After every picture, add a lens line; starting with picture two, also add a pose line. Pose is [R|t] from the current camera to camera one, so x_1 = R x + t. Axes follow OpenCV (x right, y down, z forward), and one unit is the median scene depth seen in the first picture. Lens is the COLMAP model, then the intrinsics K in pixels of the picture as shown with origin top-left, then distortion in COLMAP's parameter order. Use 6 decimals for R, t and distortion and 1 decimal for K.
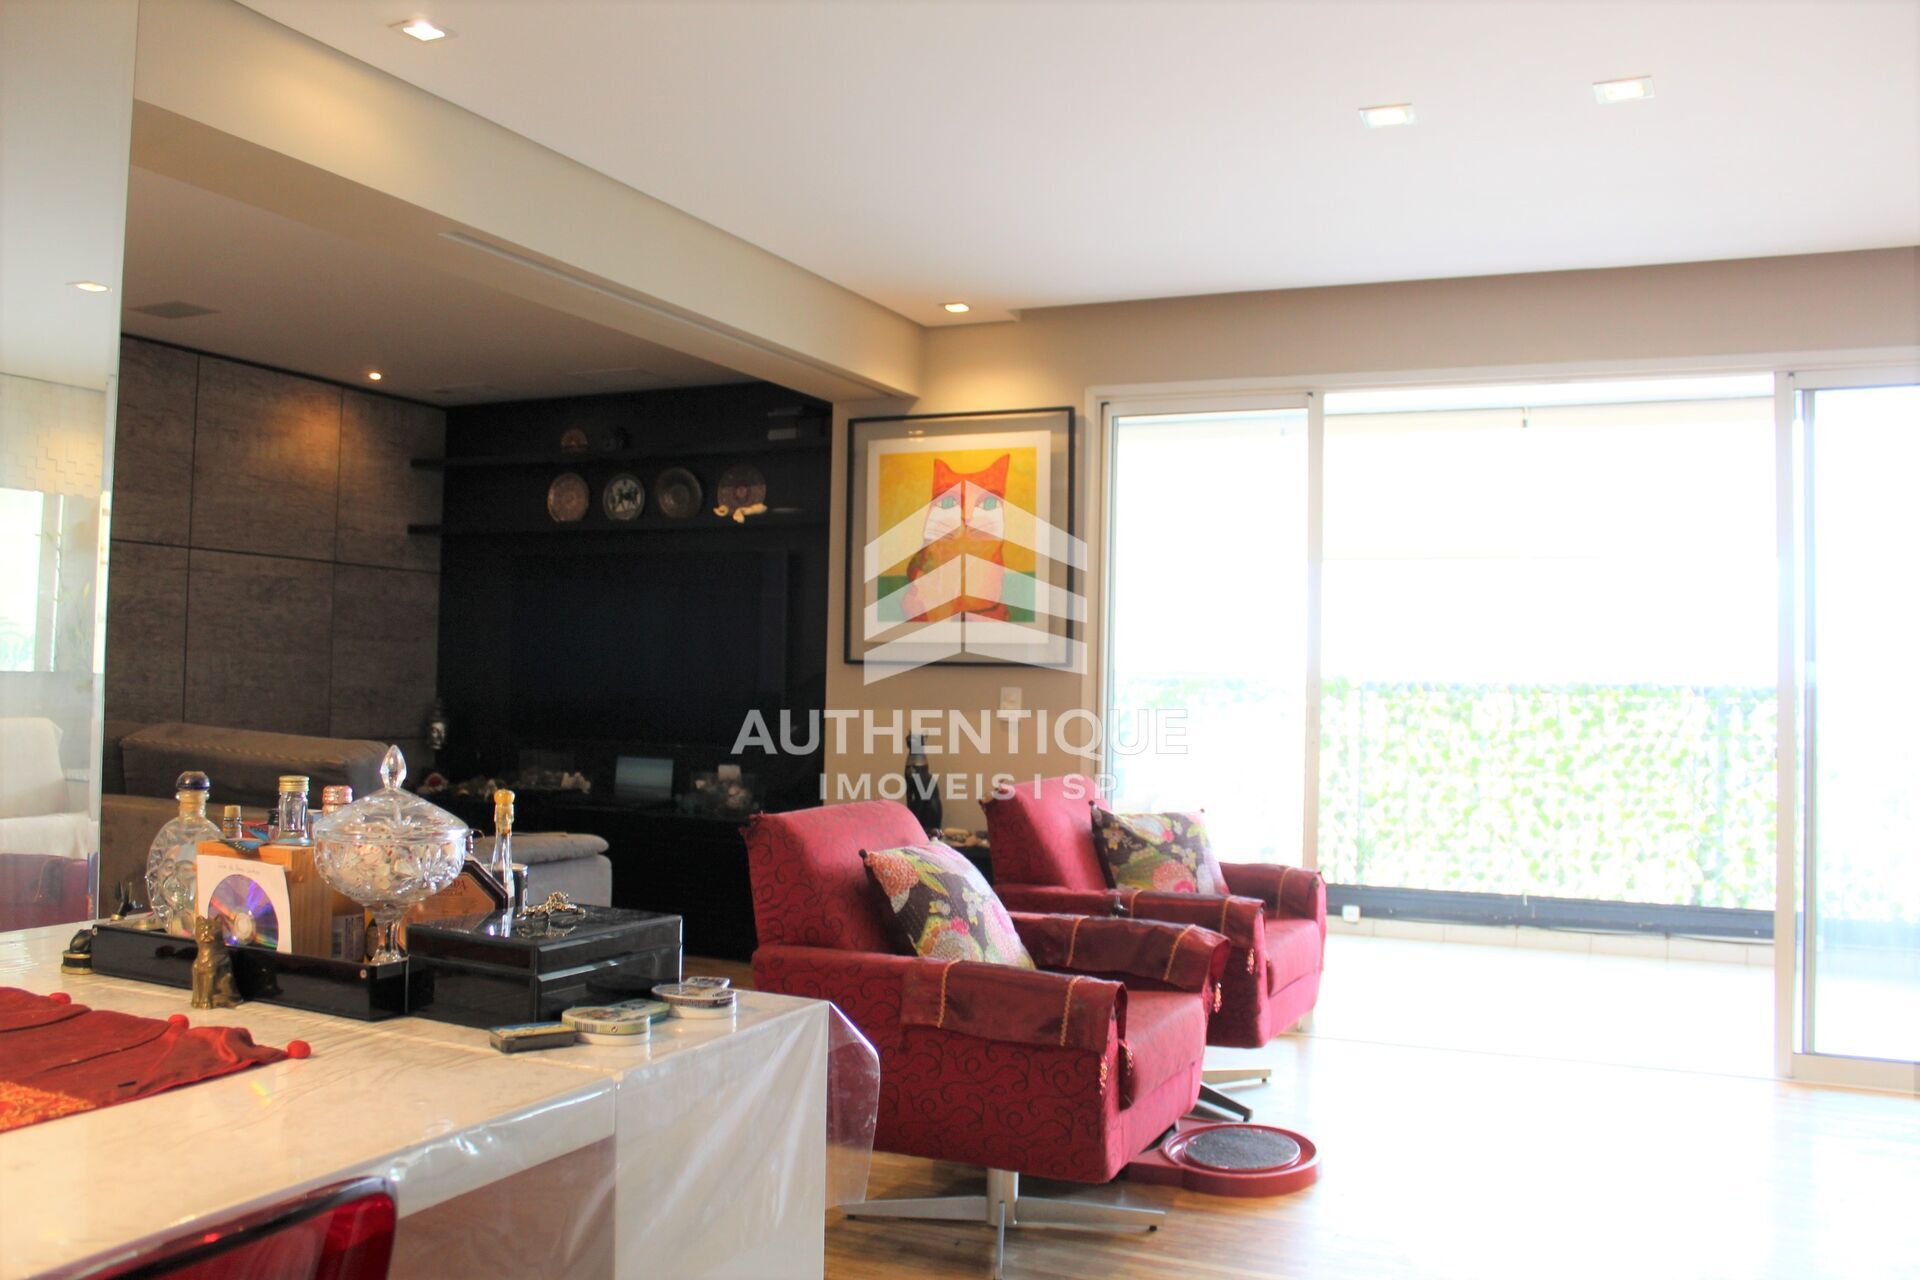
lens RADIAL K [[1593.1, 0, 967.4], [0, 1593.1, 629.5], [0, 0, 1]] dist [-0.166978, 0.147285]
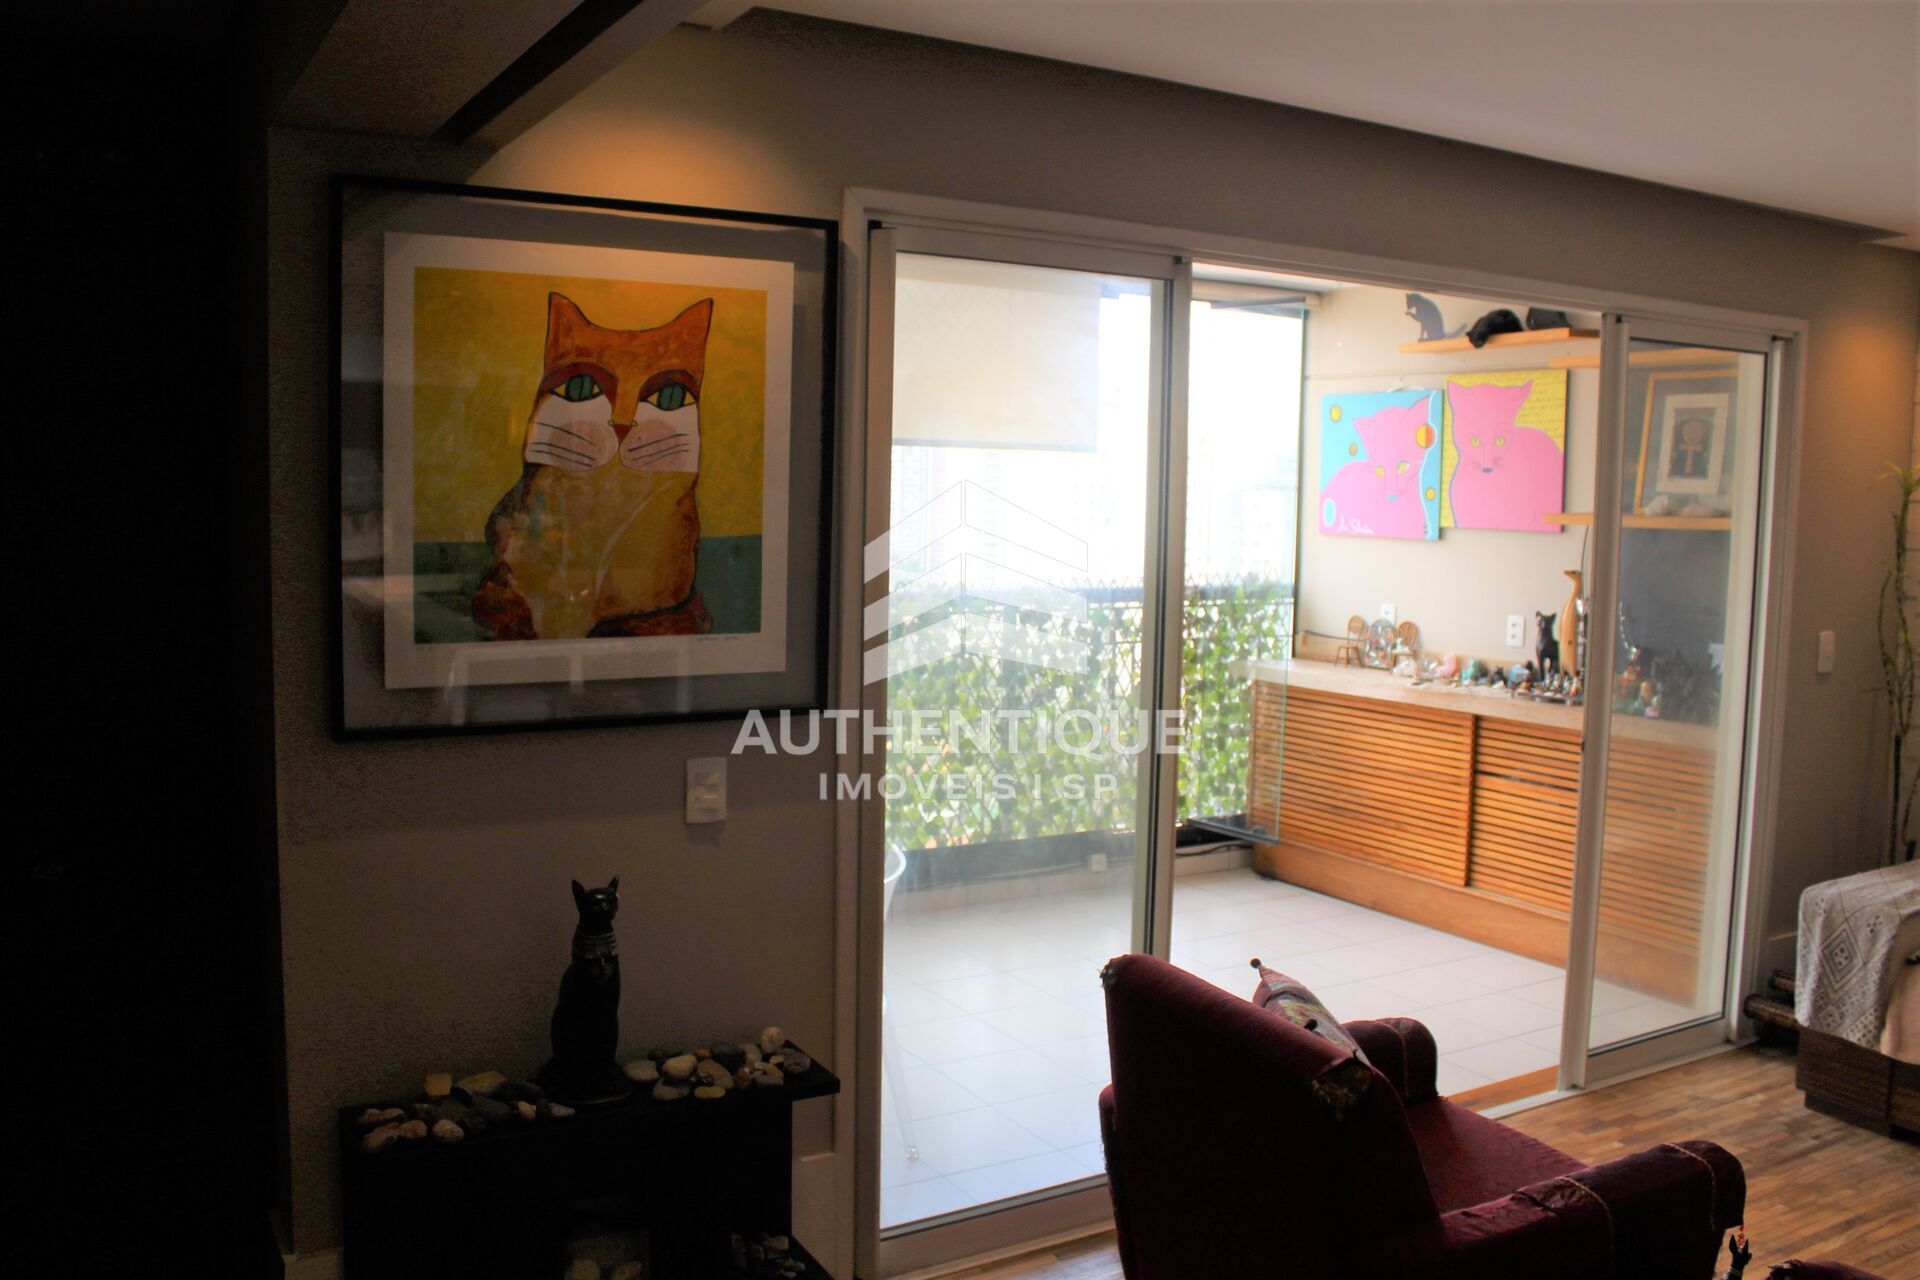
lens RADIAL K [[1593.1, 0, 967.4], [0, 1593.1, 629.5], [0, 0, 1]] dist [-0.166978, 0.147285]
pose [[0.578255, -0.084752, 0.811442, -0.283569], [-0.034444, 0.991167, 0.128069, -0.061905], [-0.815129, -0.102006, 0.570228, 0.540393]]
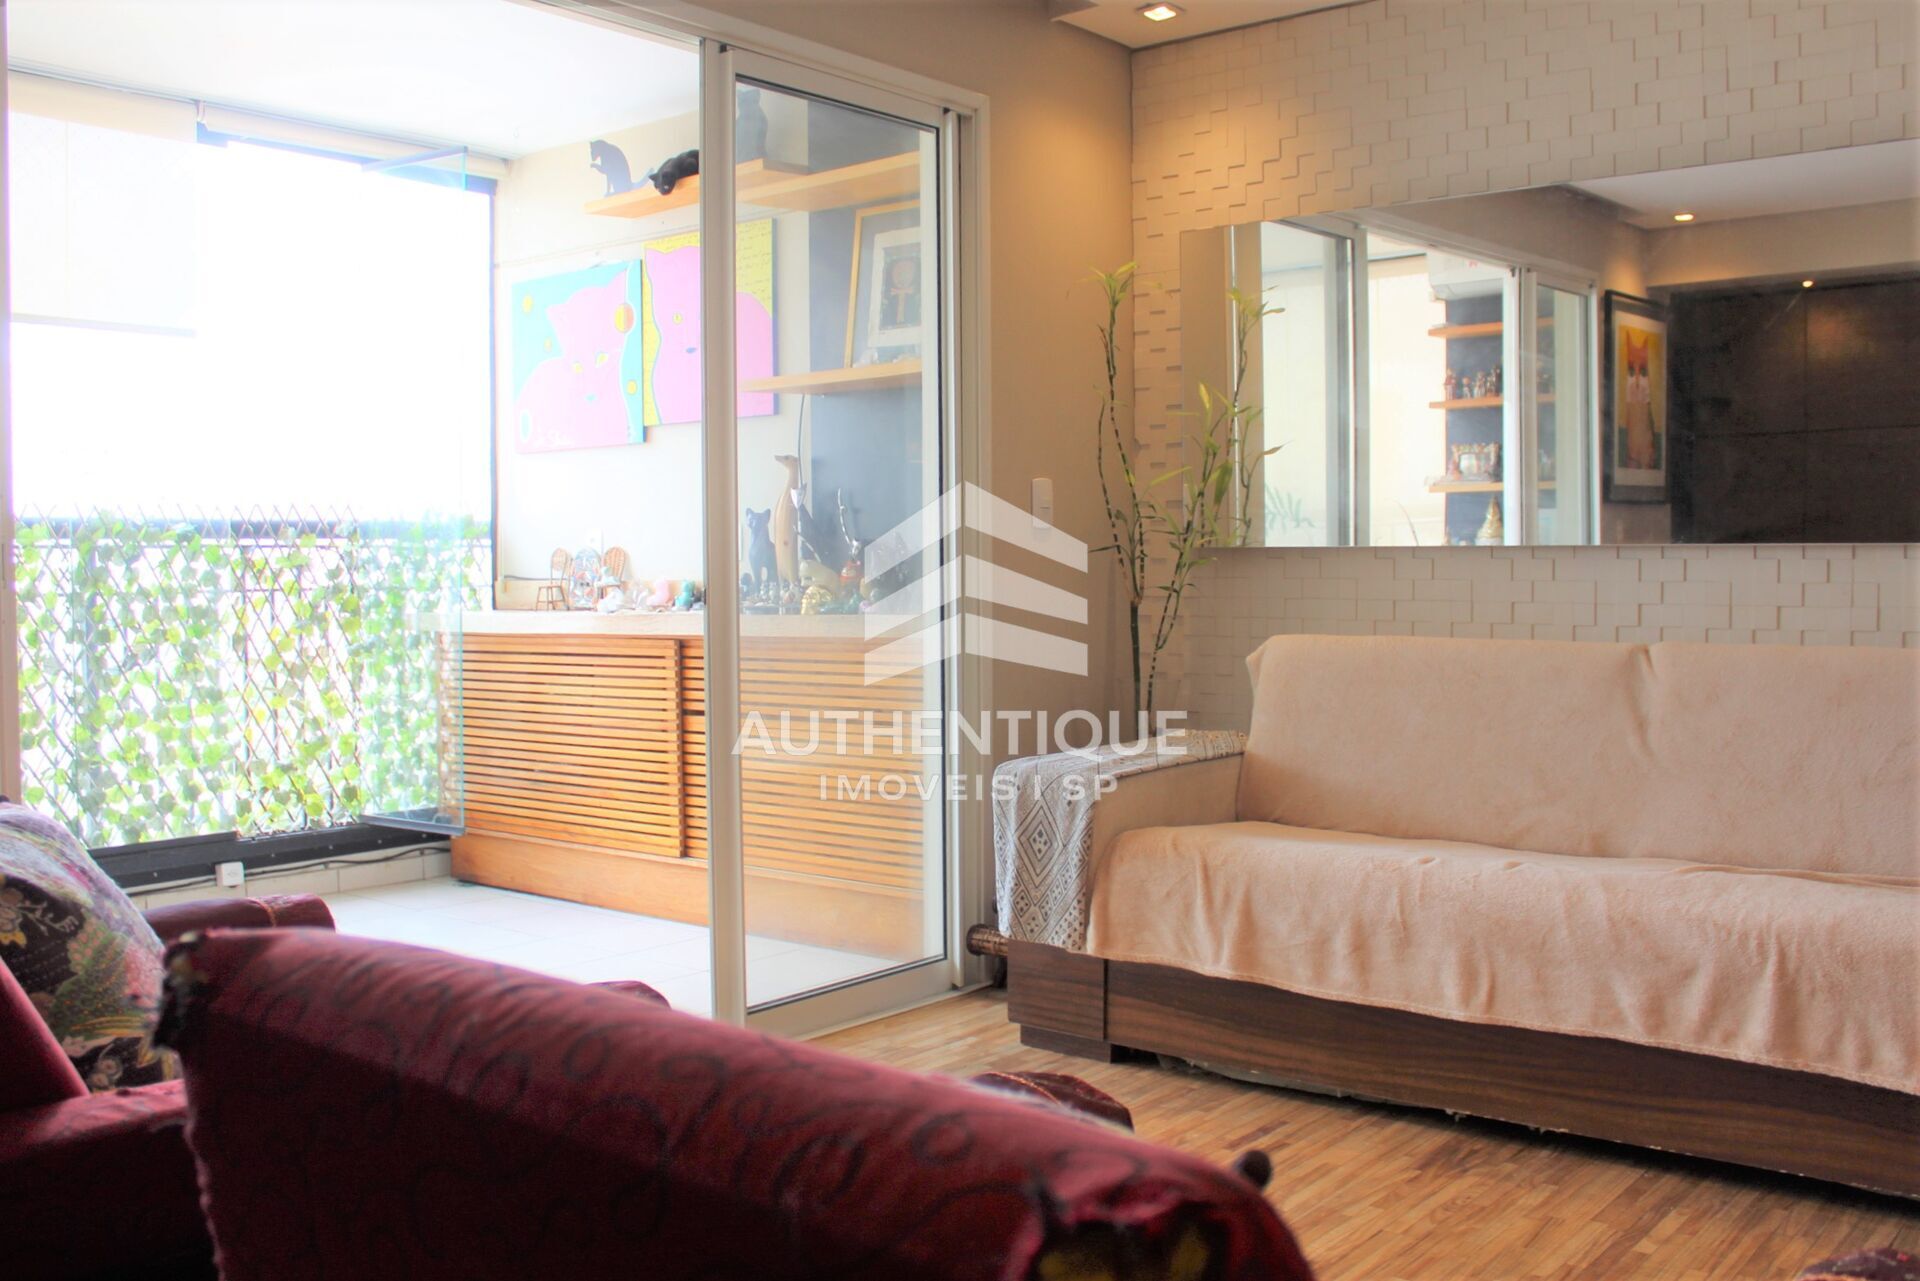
lens RADIAL K [[1765.6, 0, 960.0], [0, 1765.6, 640.5], [0, 0, 1]] dist [-0.147257, 0.121023]
pose [[0.262584, -0.069171, 0.962427, -0.138205], [-0.019460, 0.996845, 0.076954, 0.026130], [-0.964713, -0.038936, 0.260410, 0.473758]]
